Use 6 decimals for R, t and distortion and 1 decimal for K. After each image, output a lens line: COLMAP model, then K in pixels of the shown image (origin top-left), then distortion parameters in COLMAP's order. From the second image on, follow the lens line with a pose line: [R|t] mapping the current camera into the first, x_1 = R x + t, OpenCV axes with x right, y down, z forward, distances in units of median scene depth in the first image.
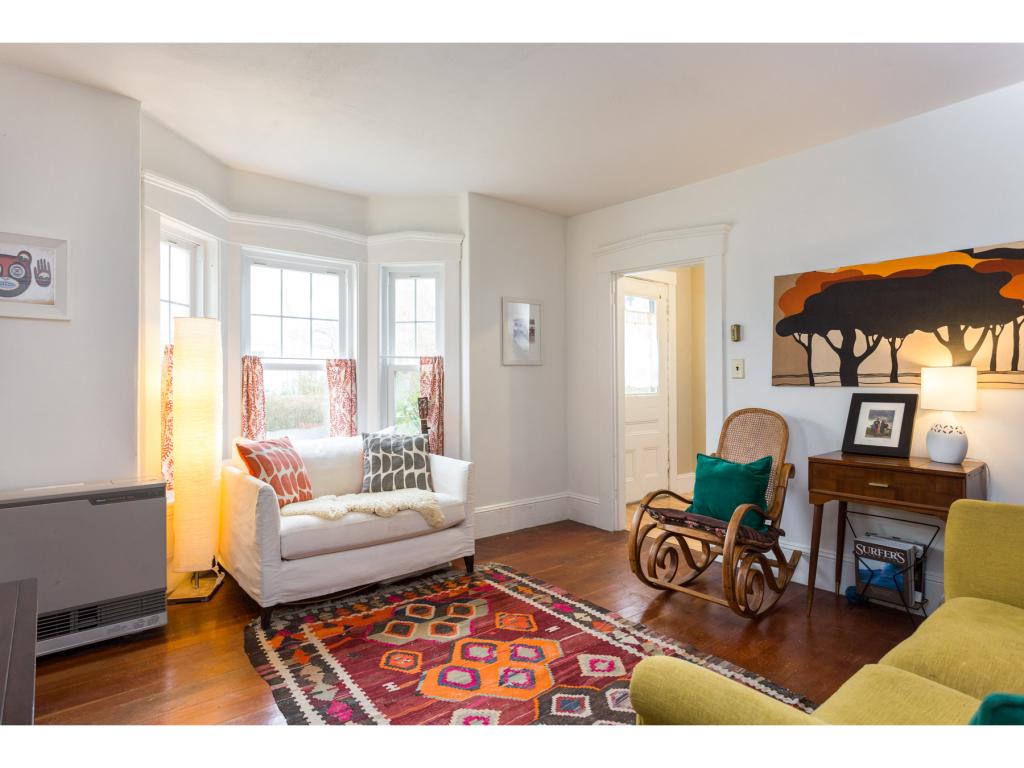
lens RADIAL K [[546.8, 0, 511.8], [0, 546.8, 382.0], [0, 0, 1]] dist [-0.003868, 0.000937]
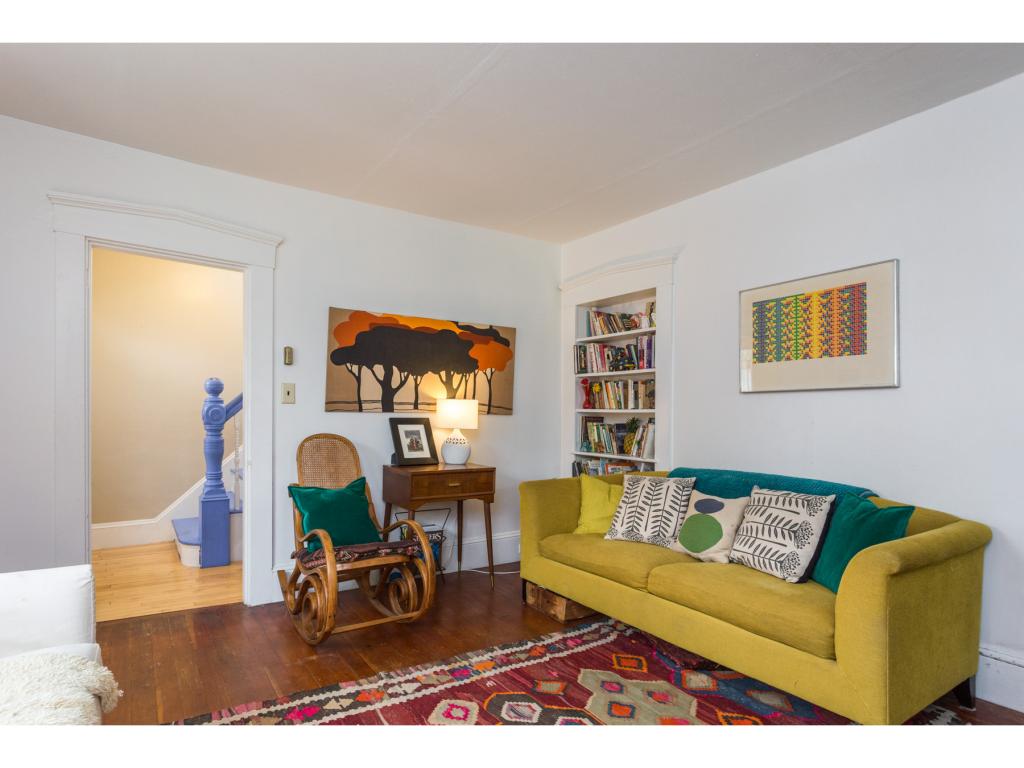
lens RADIAL K [[546.8, 0, 474.5], [0, 546.8, 410.0], [0, 0, 1]] dist [-0.003868, 0.000937]
pose [[0.147676, 0.000205, 0.989036, -0.607019], [-0.014739, 0.999889, 0.001994, -0.002090], [-0.988926, -0.014871, 0.147662, 0.671444]]
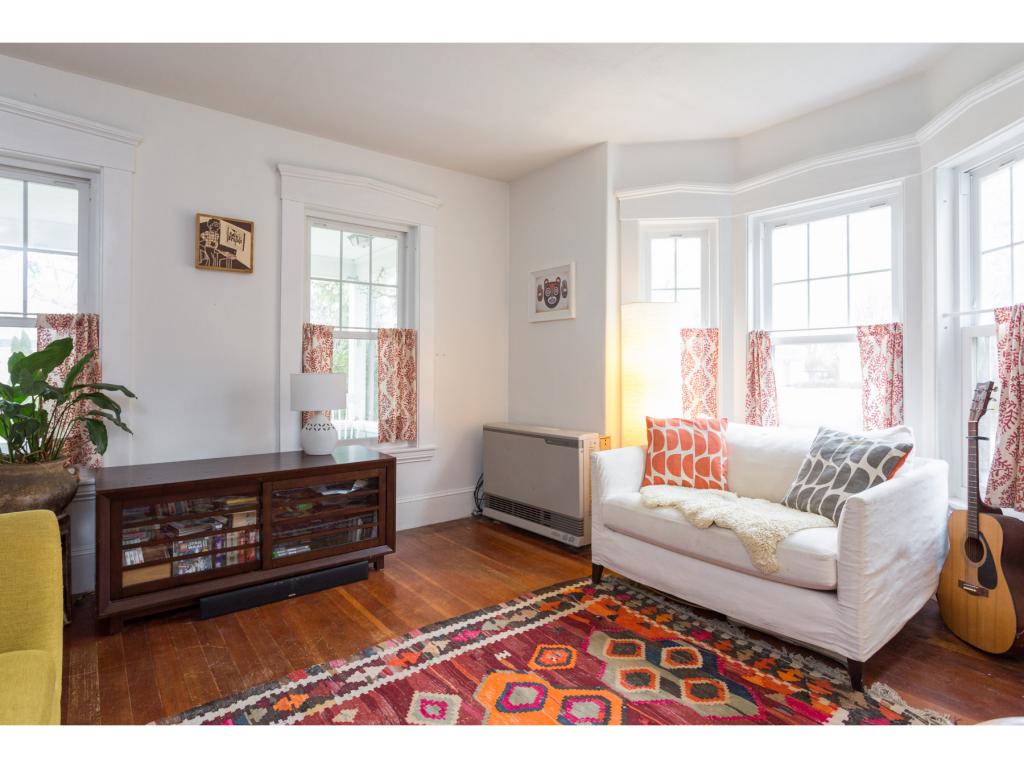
lens RADIAL K [[544.8, 0, 493.8], [0, 544.8, 366.6], [0, 0, 1]] dist [-0.007242, -0.000158]
pose [[-0.046378, 0.001968, -0.998922, 0.585237], [0.006042, 0.999980, 0.001689, 0.011829], [0.998906, -0.005957, -0.046389, 0.760801]]
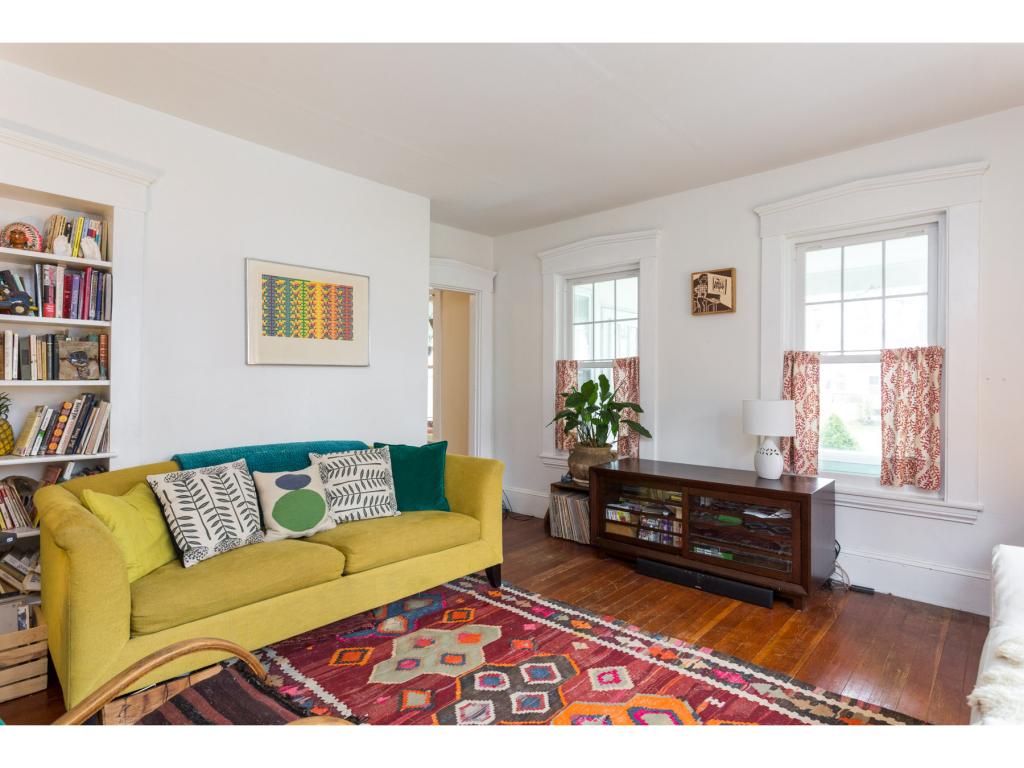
lens RADIAL K [[546.8, 0, 510.1], [0, 546.8, 382.8], [0, 0, 1]] dist [-0.003868, 0.000937]
pose [[-0.992205, -0.004049, -0.124549, 0.193017], [-0.002840, 0.999947, -0.009883, 0.002128], [0.124582, -0.009452, -0.992164, 1.413508]]
